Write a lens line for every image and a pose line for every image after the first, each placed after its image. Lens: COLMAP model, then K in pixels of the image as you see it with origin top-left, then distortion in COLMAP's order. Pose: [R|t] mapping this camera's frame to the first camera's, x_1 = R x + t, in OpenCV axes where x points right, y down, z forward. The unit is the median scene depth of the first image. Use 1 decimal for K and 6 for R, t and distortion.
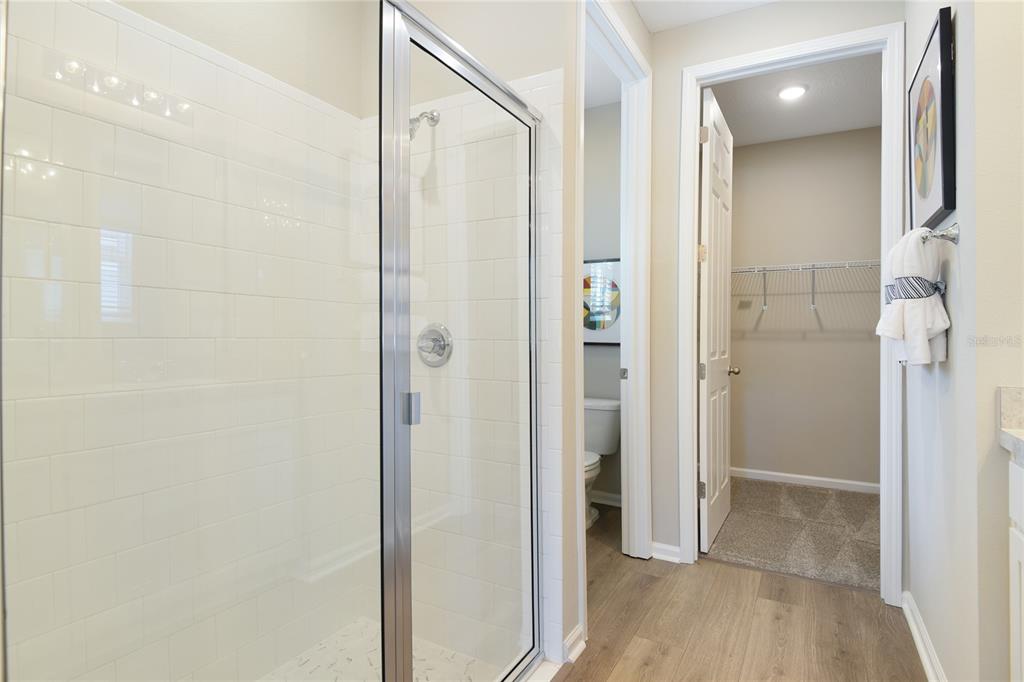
lens RADIAL K [[550.4, 0, 508.6], [0, 550.4, 323.3], [0, 0, 1]] dist [-0.004275, -0.002517]
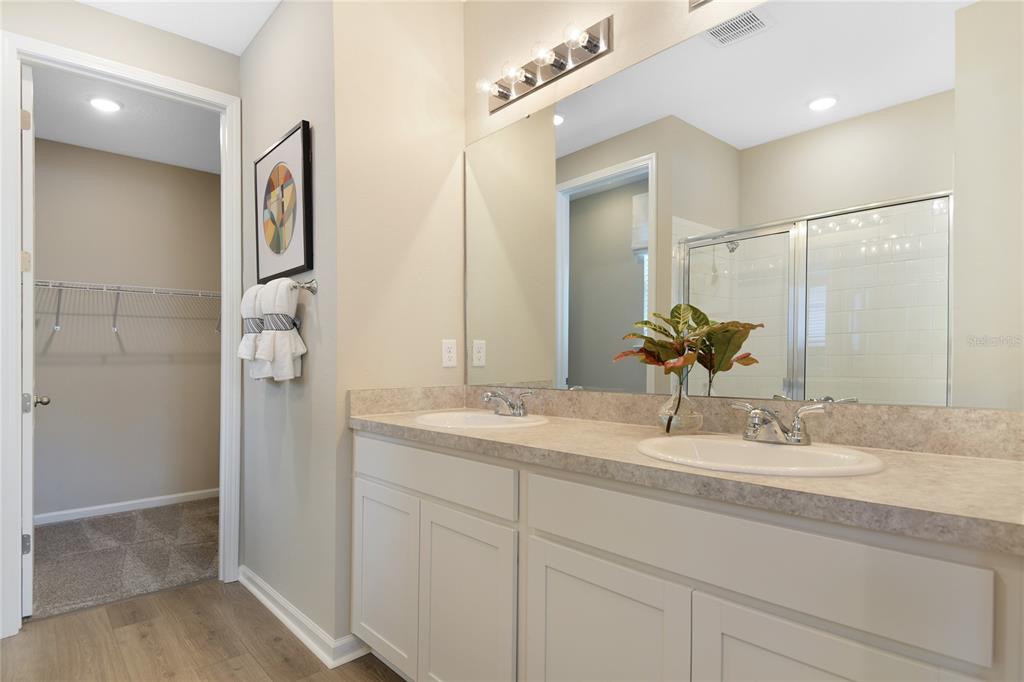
lens RADIAL K [[555.0, 0, 512.2], [0, 555.0, 355.5], [0, 0, 1]] dist [0.000139, -0.000373]
pose [[0.325247, -0.005035, 0.945616, -0.226054], [-0.011762, 0.999887, 0.009370, -0.002263], [-0.945556, -0.014170, 0.325151, 0.020898]]
